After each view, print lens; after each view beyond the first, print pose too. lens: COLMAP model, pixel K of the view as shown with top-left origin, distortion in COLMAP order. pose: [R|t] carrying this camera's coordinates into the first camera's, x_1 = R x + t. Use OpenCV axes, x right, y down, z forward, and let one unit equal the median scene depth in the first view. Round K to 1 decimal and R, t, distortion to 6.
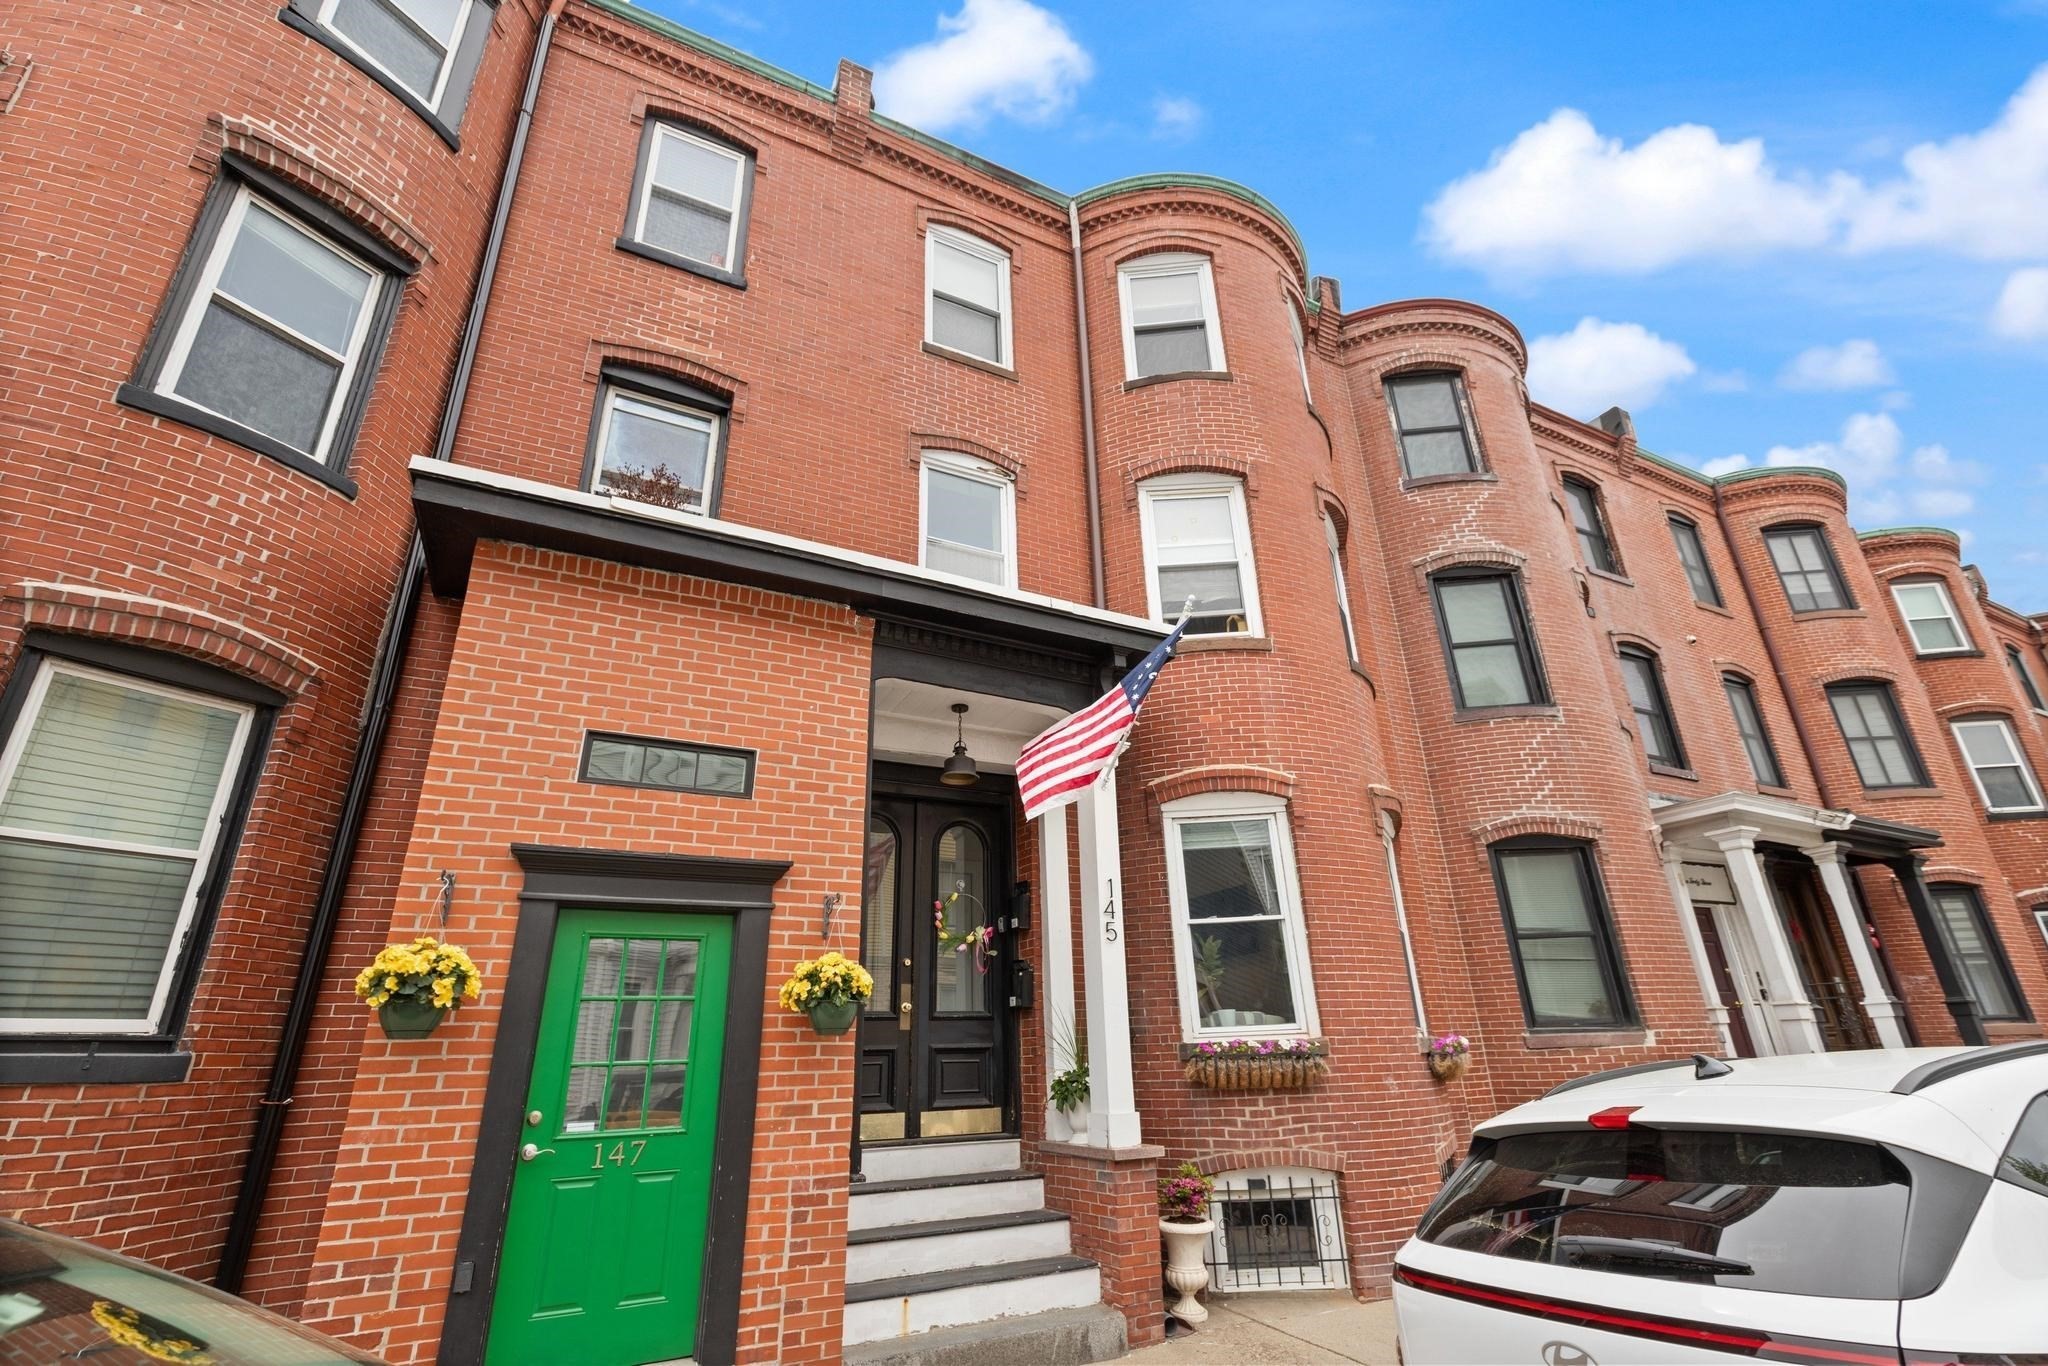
lens RADIAL K [[905.2, 0, 1020.2], [0, 905.2, 665.5], [0, 0, 1]] dist [0.008063, 0.000112]
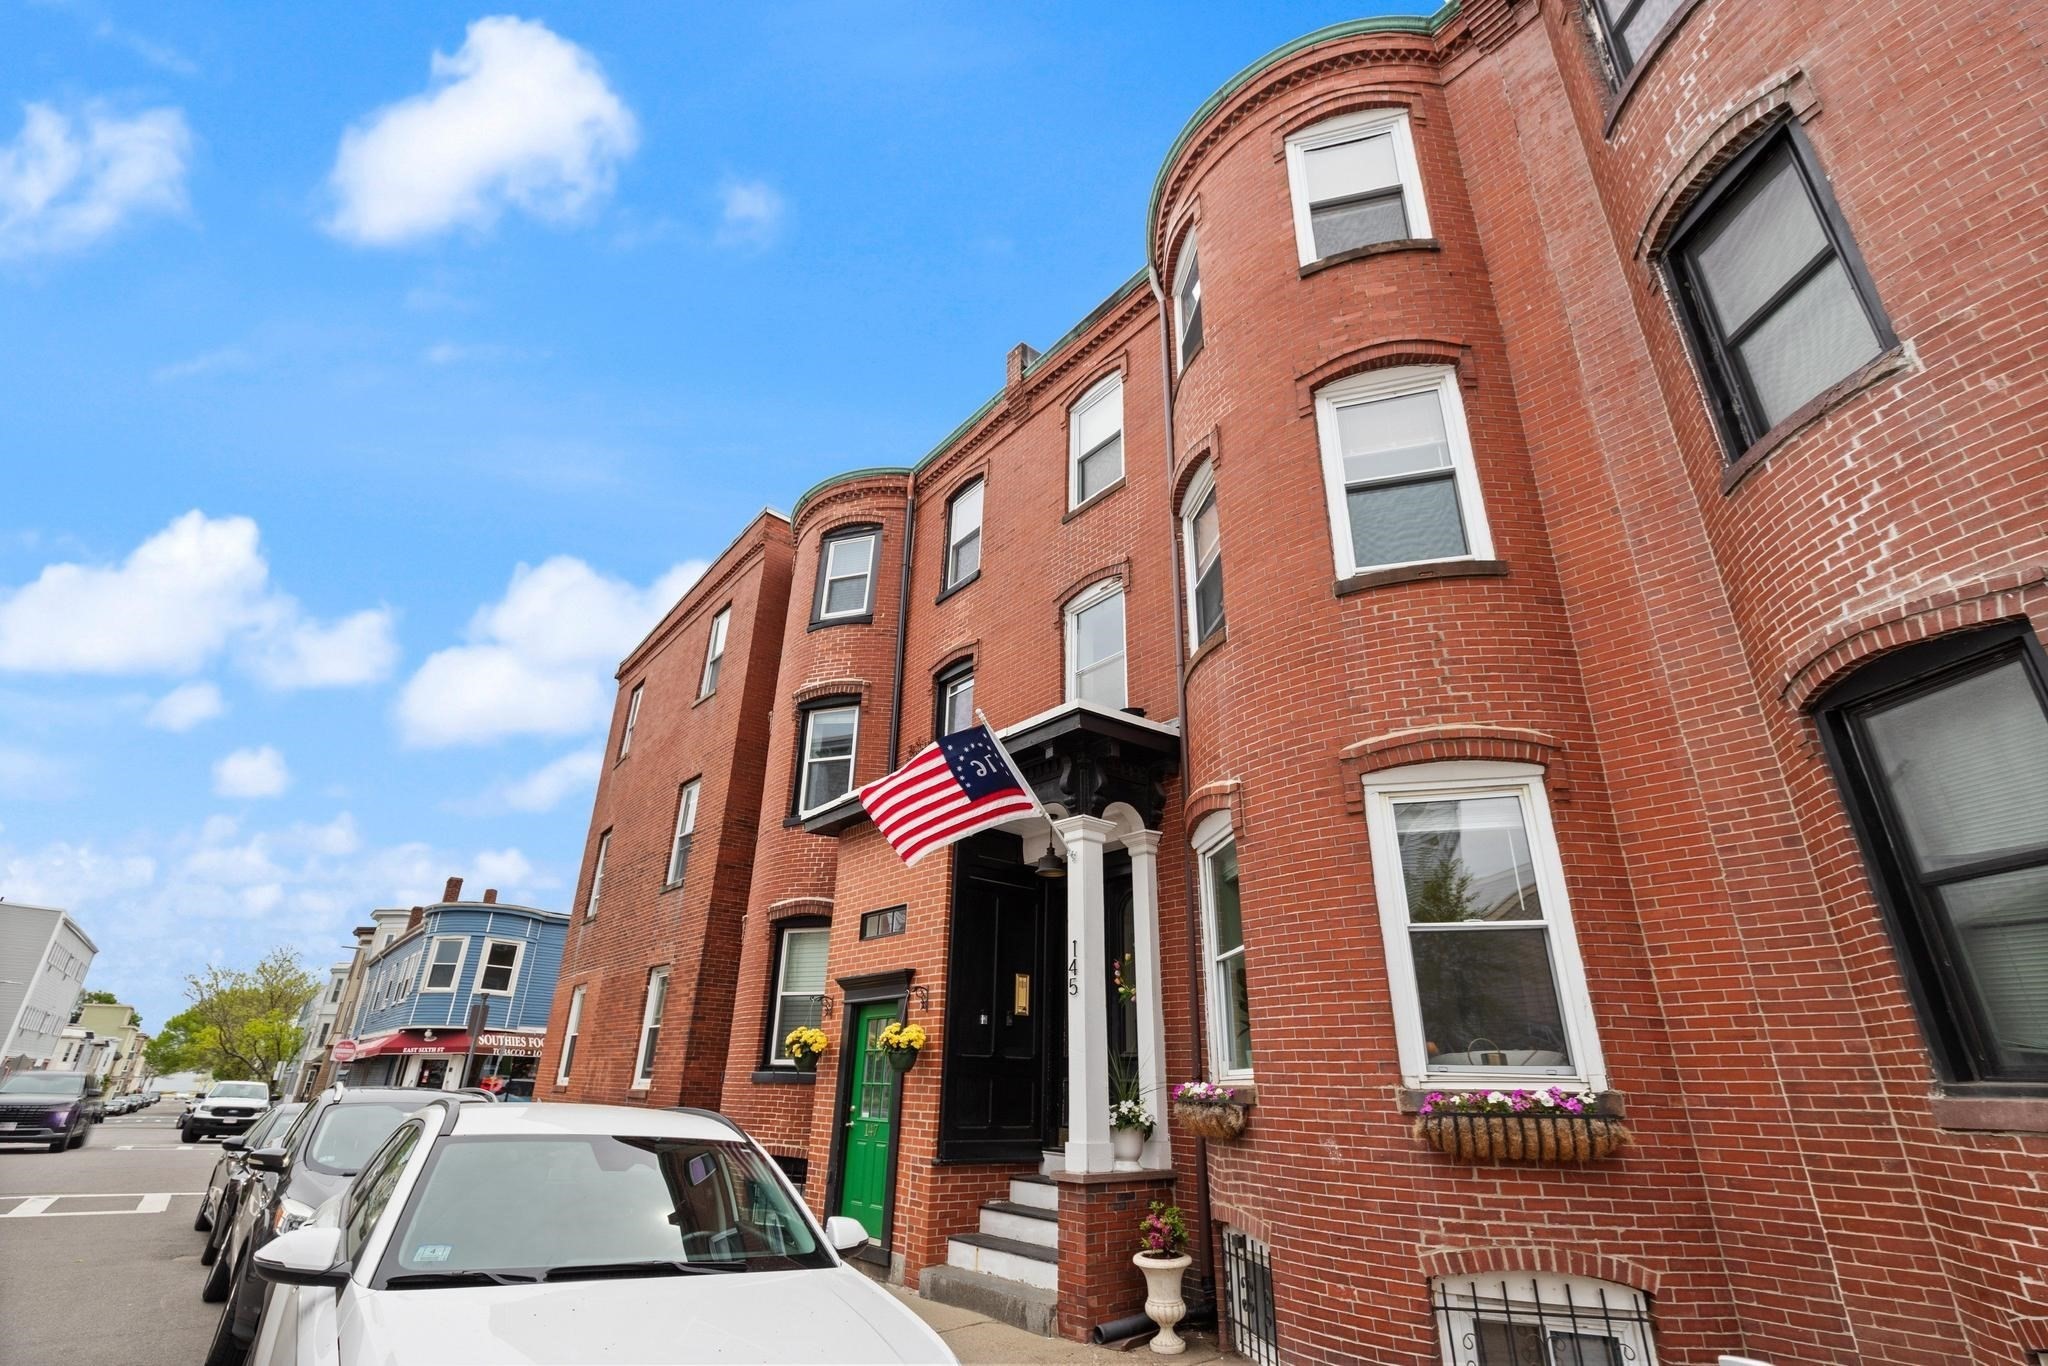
lens RADIAL K [[917.9, 0, 1027.8], [0, 917.9, 669.8], [0, 0, 1]] dist [0.003786, -0.000170]
pose [[0.209433, -0.378965, -0.901401, 1.175041], [0.359635, 0.887084, -0.289388, 0.225710], [0.909286, -0.263568, 0.322074, 0.600916]]
